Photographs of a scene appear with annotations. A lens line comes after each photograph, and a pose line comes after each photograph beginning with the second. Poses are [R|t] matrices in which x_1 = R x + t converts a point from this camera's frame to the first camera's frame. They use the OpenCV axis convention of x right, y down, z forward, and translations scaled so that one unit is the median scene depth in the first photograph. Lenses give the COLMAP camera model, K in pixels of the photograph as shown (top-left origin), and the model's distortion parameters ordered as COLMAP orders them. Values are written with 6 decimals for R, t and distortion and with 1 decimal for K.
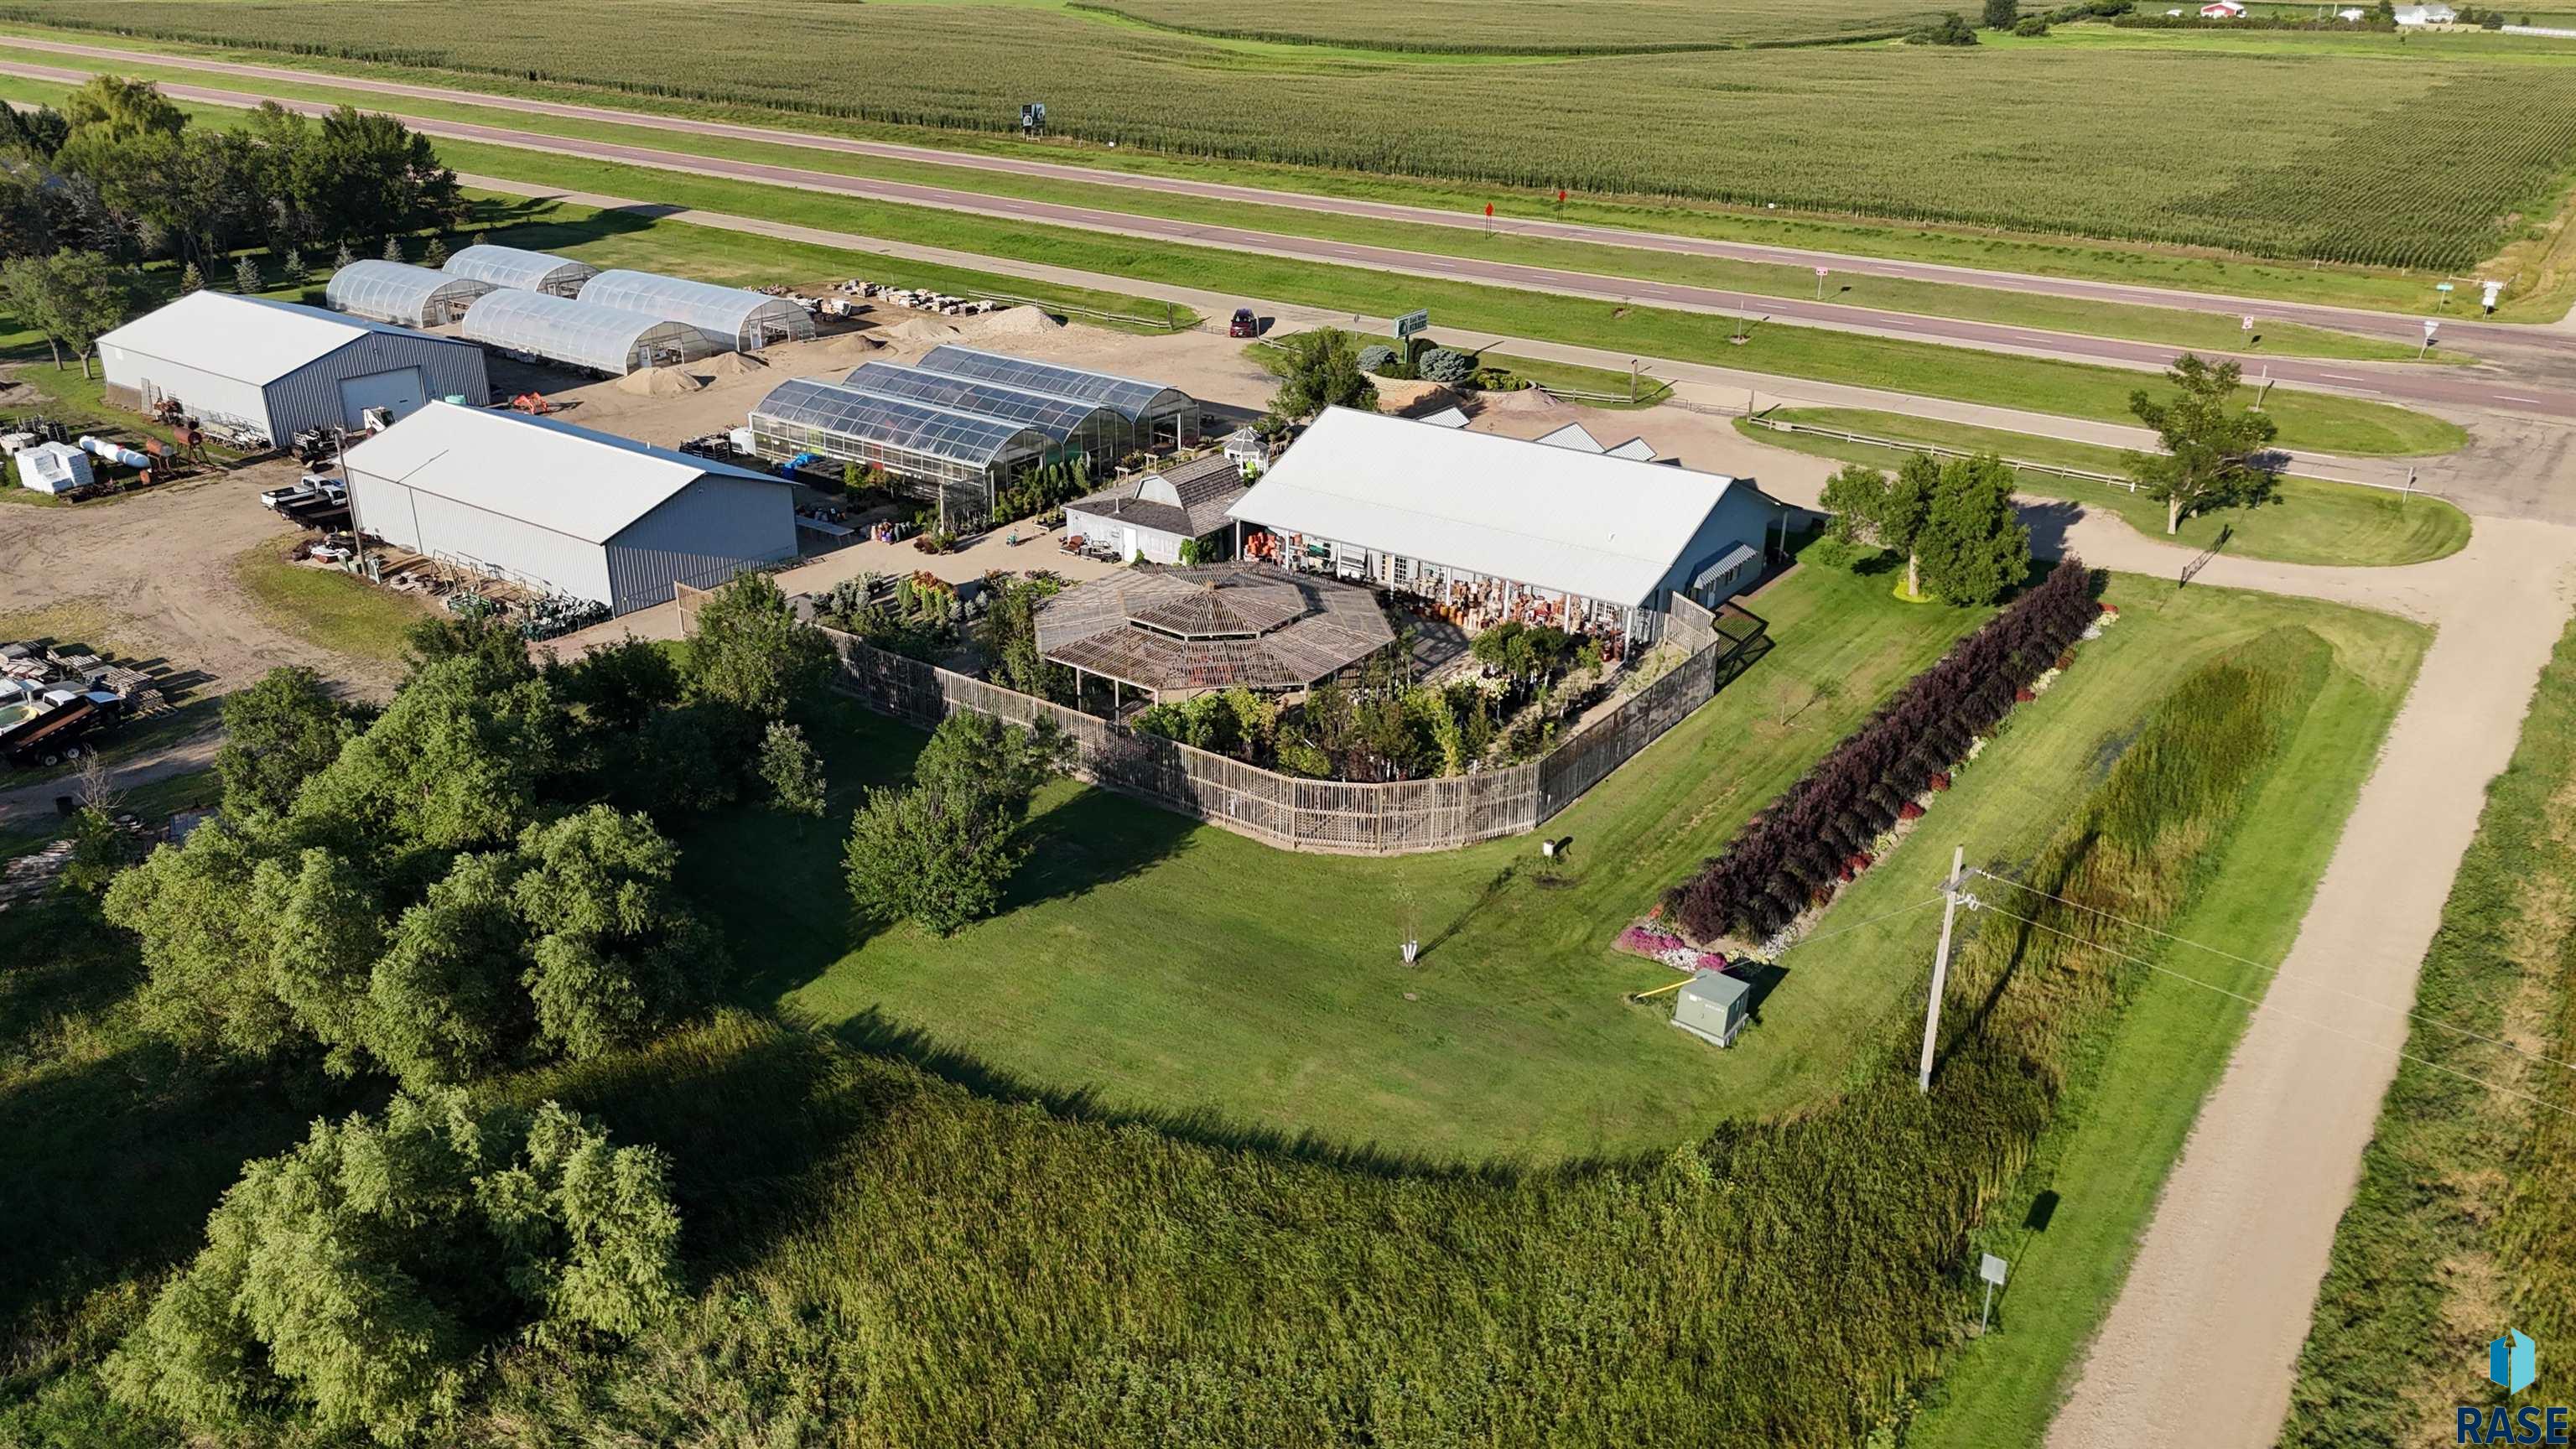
lens RADIAL K [[1903.9, 0, 1308.9], [0, 1903.9, 729.2], [0, 0, 1]] dist [0.056614, -0.044950]
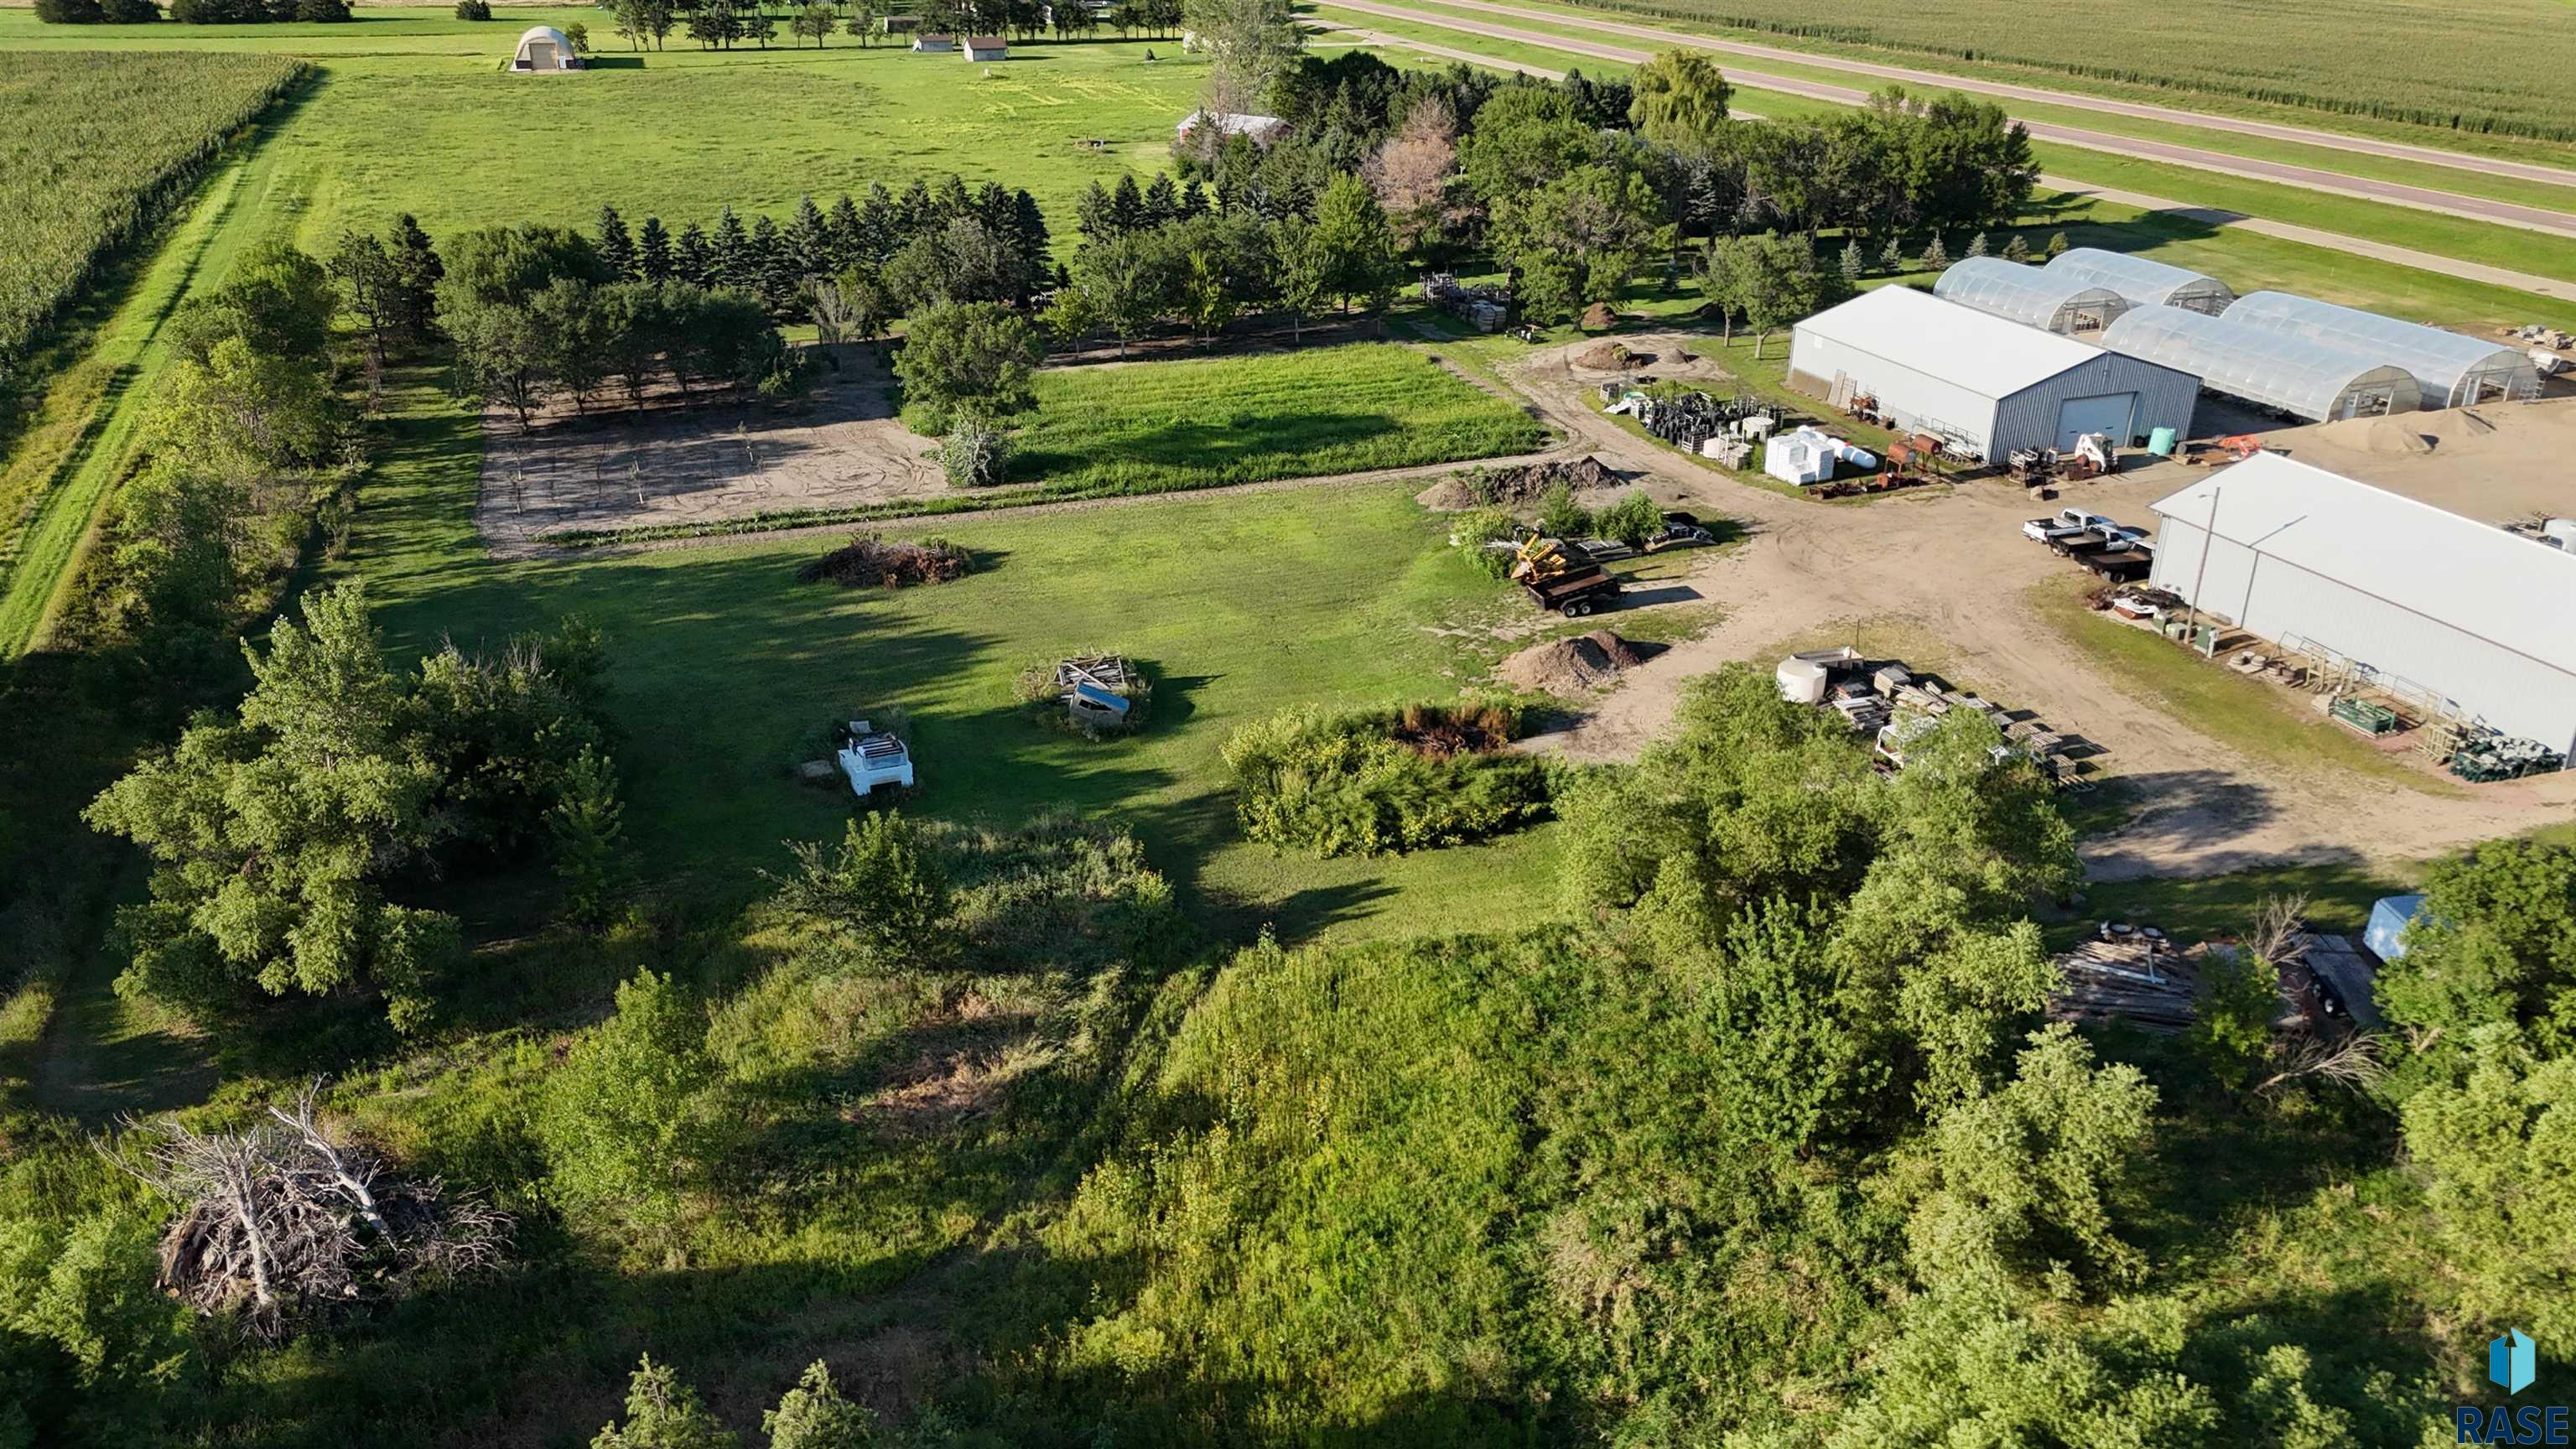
lens RADIAL K [[1903.9, 0, 1285.5], [0, 1903.9, 724.4], [0, 0, 1]] dist [0.056614, -0.044950]
pose [[0.827234, 0.223902, -0.515318, -0.275113], [-0.217855, 0.973236, 0.073145, -0.013010], [0.517903, 0.051756, 0.853872, 0.016955]]
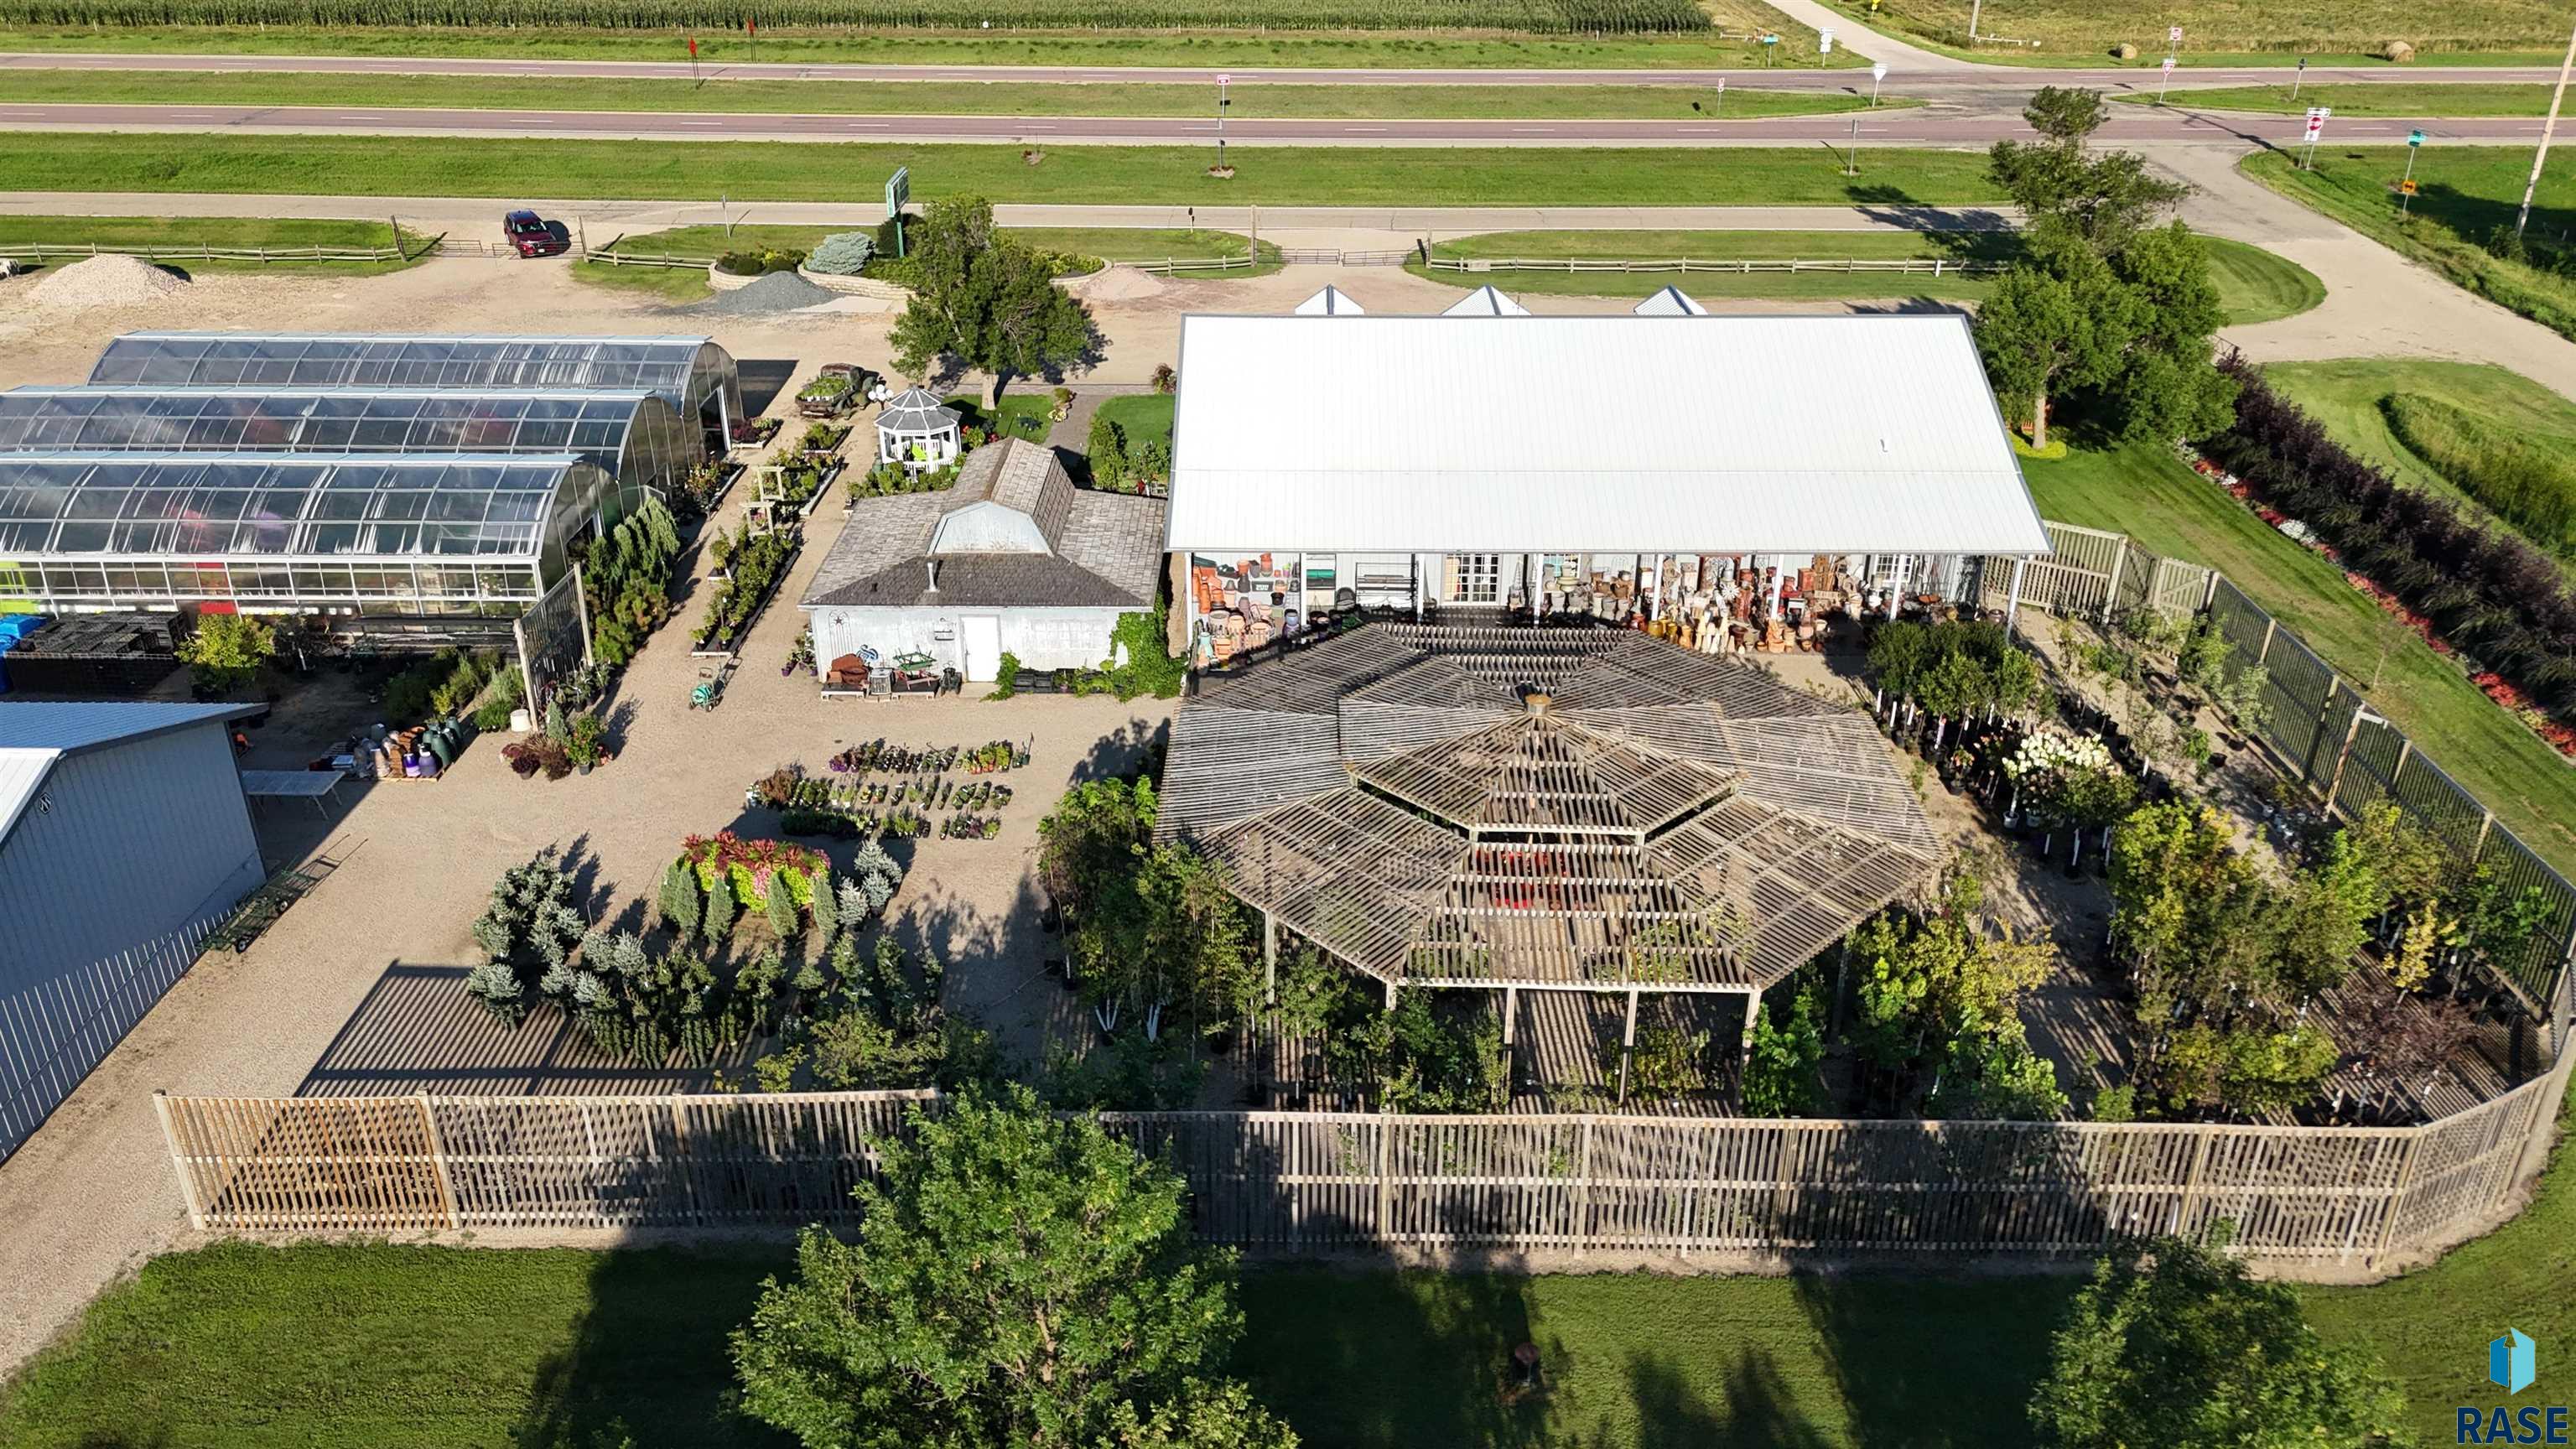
lens RADIAL K [[1903.9, 0, 1294.7], [0, 1903.9, 698.8], [0, 0, 1]] dist [0.056614, -0.044950]
pose [[0.820958, -0.256576, 0.510095, -0.218529], [0.234160, 0.966061, 0.109064, -0.091615], [-0.520766, 0.029907, 0.853175, 0.407391]]
